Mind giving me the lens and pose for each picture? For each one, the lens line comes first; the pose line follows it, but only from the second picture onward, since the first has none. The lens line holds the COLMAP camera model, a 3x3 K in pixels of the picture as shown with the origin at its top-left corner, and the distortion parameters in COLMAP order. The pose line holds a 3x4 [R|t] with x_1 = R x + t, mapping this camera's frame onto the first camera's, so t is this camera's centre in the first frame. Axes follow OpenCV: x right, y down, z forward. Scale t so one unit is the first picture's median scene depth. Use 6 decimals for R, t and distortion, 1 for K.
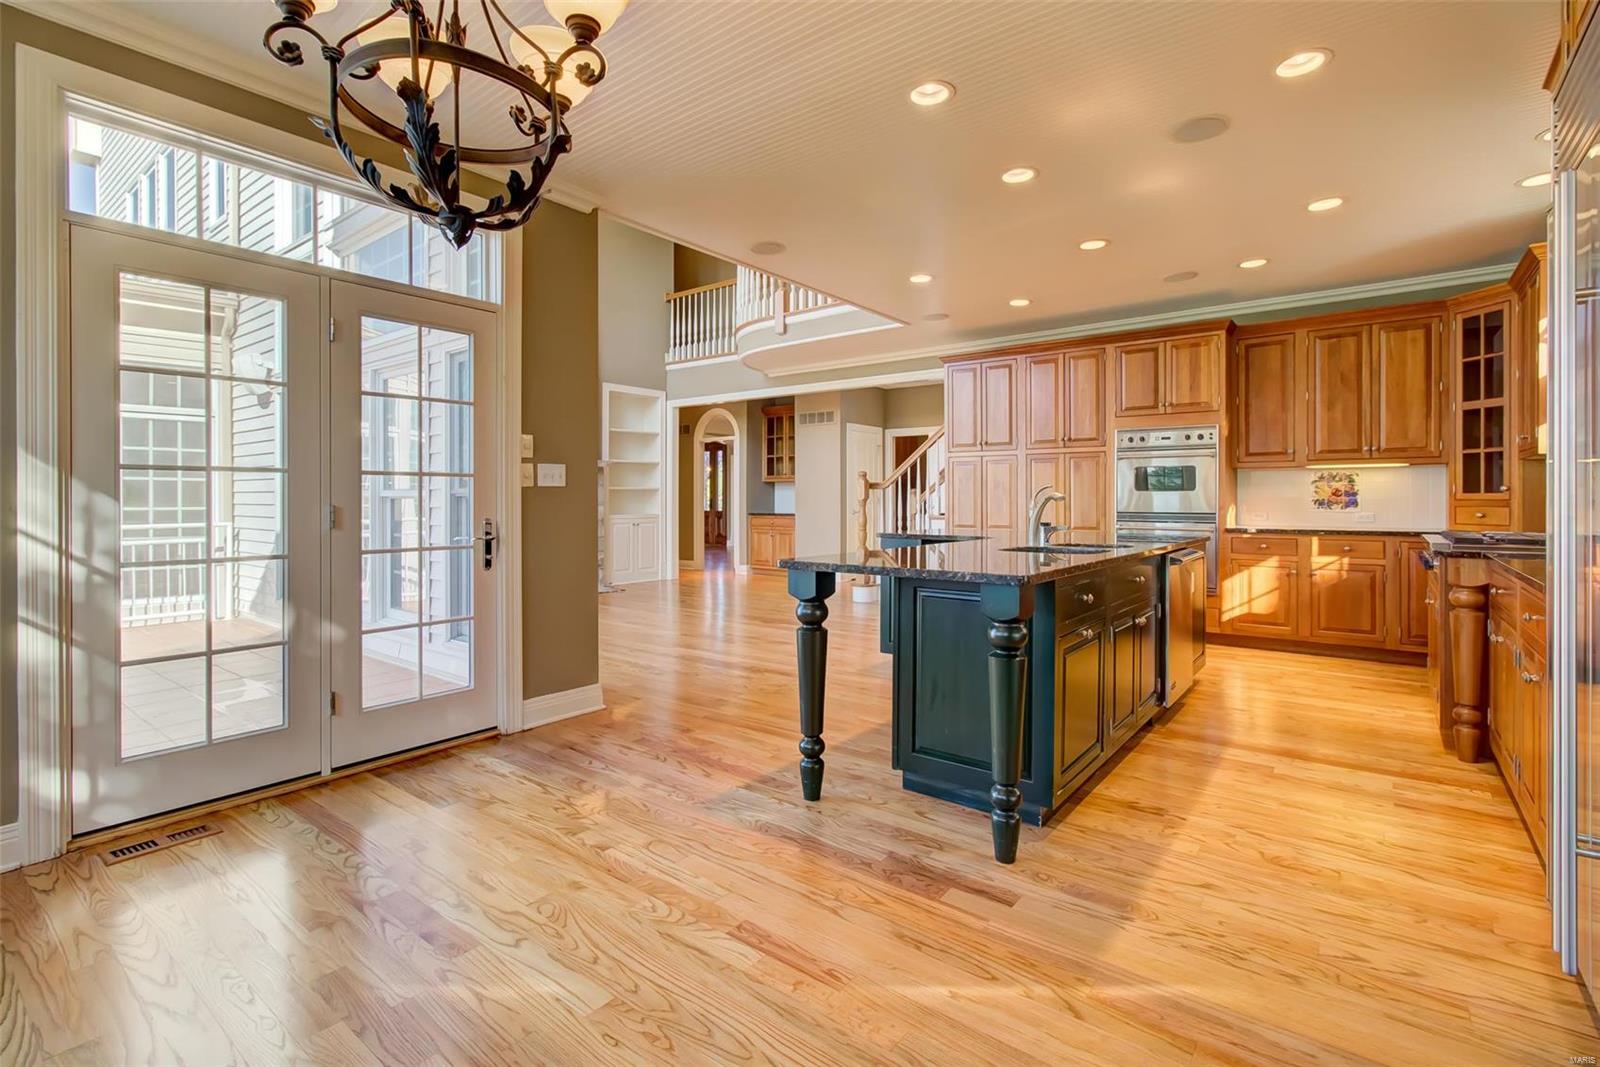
lens RADIAL K [[741.8, 0, 804.3], [0, 741.8, 500.3], [0, 0, 1]] dist [-0.031987, 0.020610]
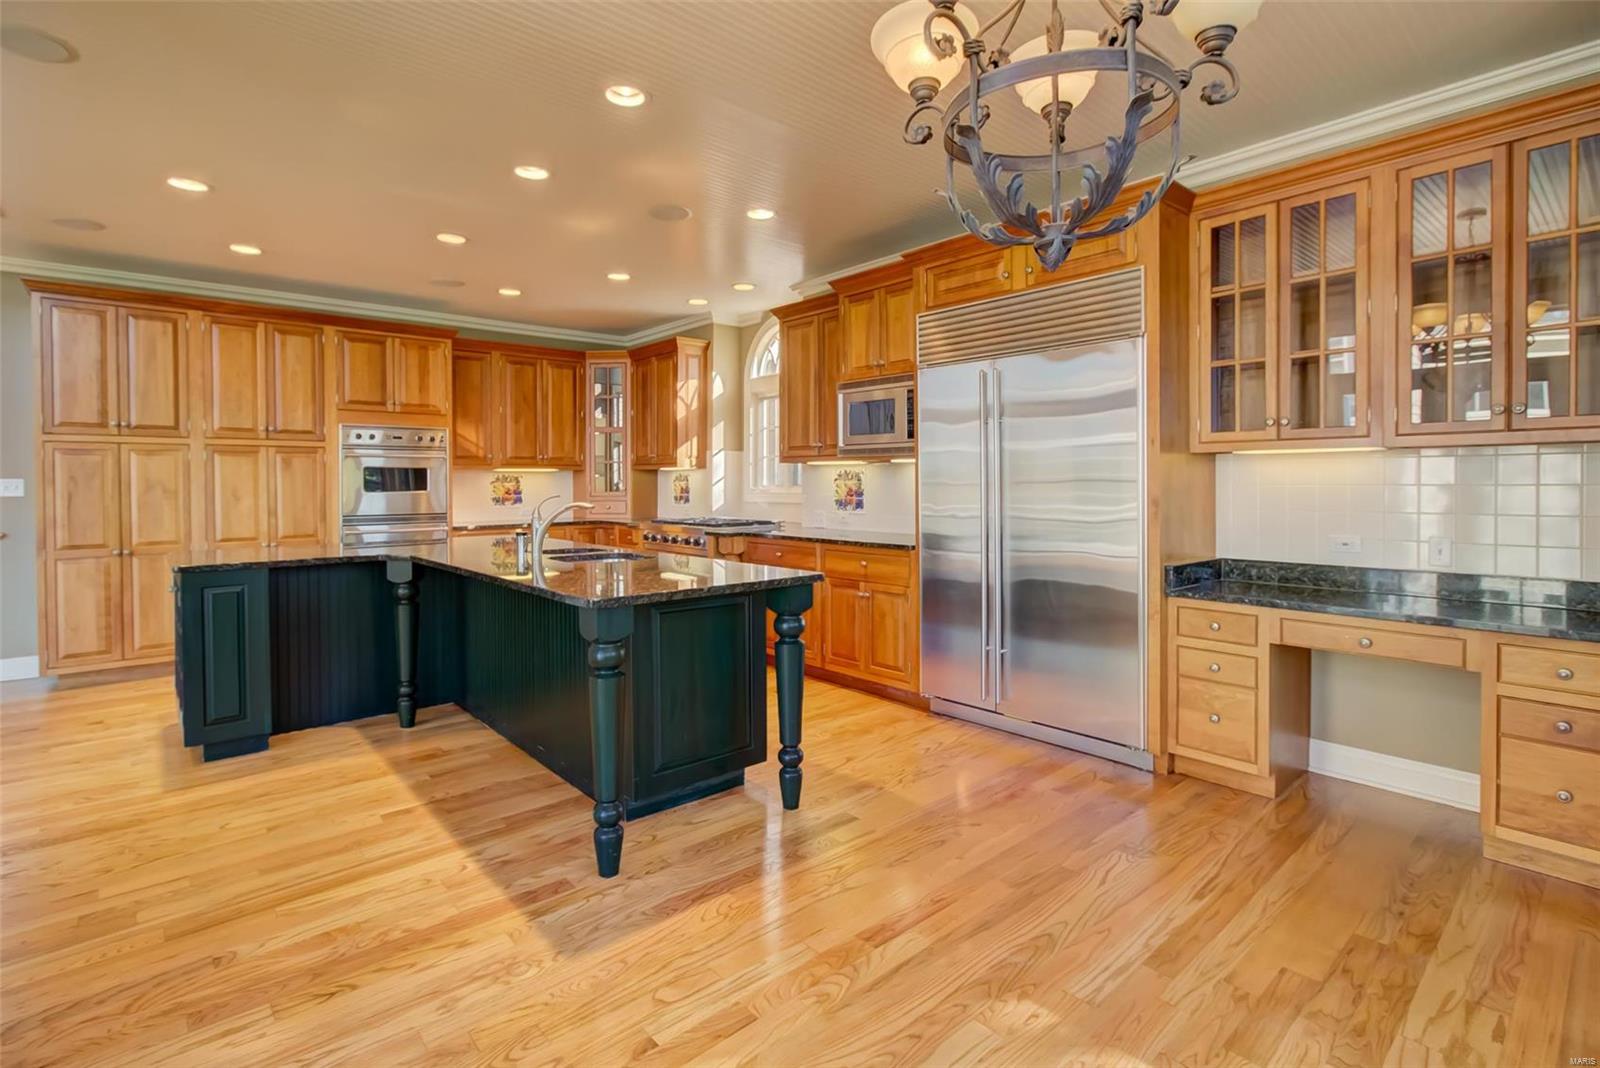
lens RADIAL K [[750.4, 0, 798.1], [0, 750.4, 492.3], [0, 0, 1]] dist [-0.000183, 0.000139]
pose [[0.193064, -0.014307, 0.981082, -0.396992], [0.005965, 0.999892, 0.013407, -0.023864], [-0.981168, 0.003263, 0.193128, 0.308937]]
